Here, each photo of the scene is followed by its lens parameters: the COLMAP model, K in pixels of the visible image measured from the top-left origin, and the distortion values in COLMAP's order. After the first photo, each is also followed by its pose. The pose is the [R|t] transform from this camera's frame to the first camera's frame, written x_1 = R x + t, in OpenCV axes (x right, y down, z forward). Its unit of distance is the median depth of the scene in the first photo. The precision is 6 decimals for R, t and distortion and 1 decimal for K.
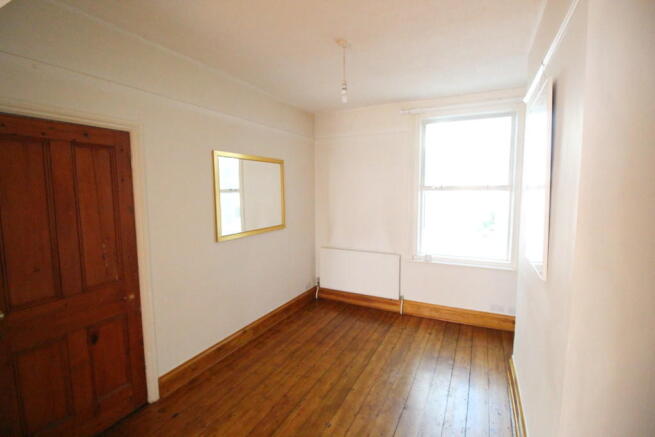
lens RADIAL K [[302.8, 0, 331.2], [0, 302.8, 215.0], [0, 0, 1]] dist [0.001978, -0.016915]
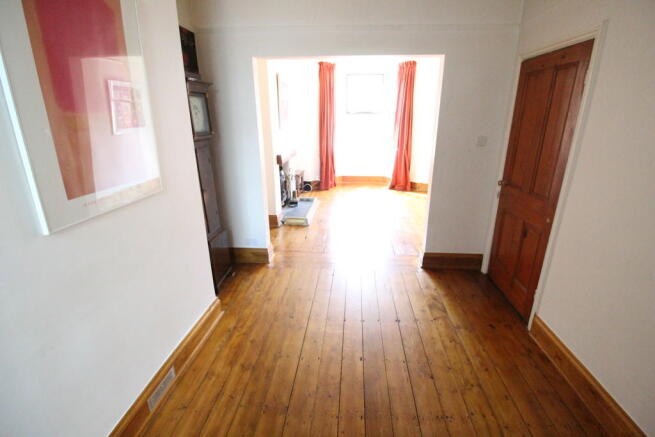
lens RADIAL K [[302.8, 0, 331.2], [0, 302.8, 215.0], [0, 0, 1]] dist [0.001978, -0.016915]
pose [[-0.925442, 0.119634, -0.359506, 0.218173], [-0.031359, 0.921402, 0.387342, -0.067389], [0.377589, 0.369737, -0.848953, 0.930166]]
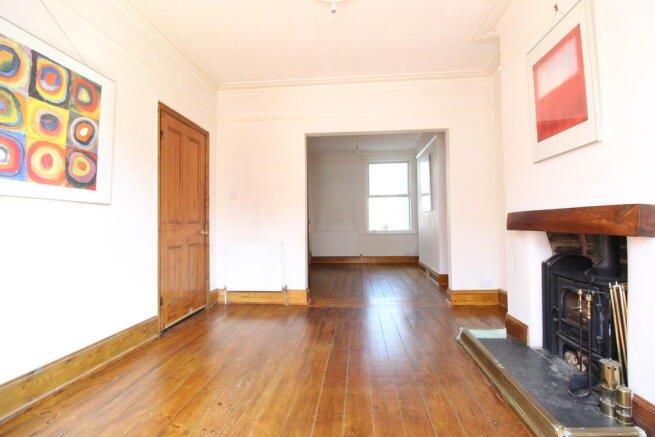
lens RADIAL K [[302.8, 0, 331.2], [0, 302.8, 215.0], [0, 0, 1]] dist [0.001978, -0.016915]
pose [[0.932595, -0.002932, 0.360913, -0.658058], [0.044863, 0.993154, -0.107856, 0.244332], [-0.358126, 0.116777, 0.926342, -0.722813]]
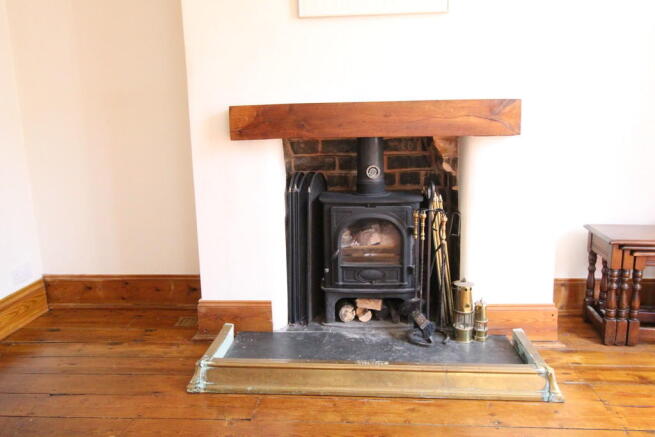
lens RADIAL K [[521.4, 0, 327.5], [0, 521.4, 218.5], [0, 0, 1]] dist [0.002634, 0.000069]
pose [[-0.381527, -0.171761, 0.908259, -0.647523], [0.102750, 0.968614, 0.226337, 0.186936], [-0.918629, 0.179678, -0.351904, -0.128719]]
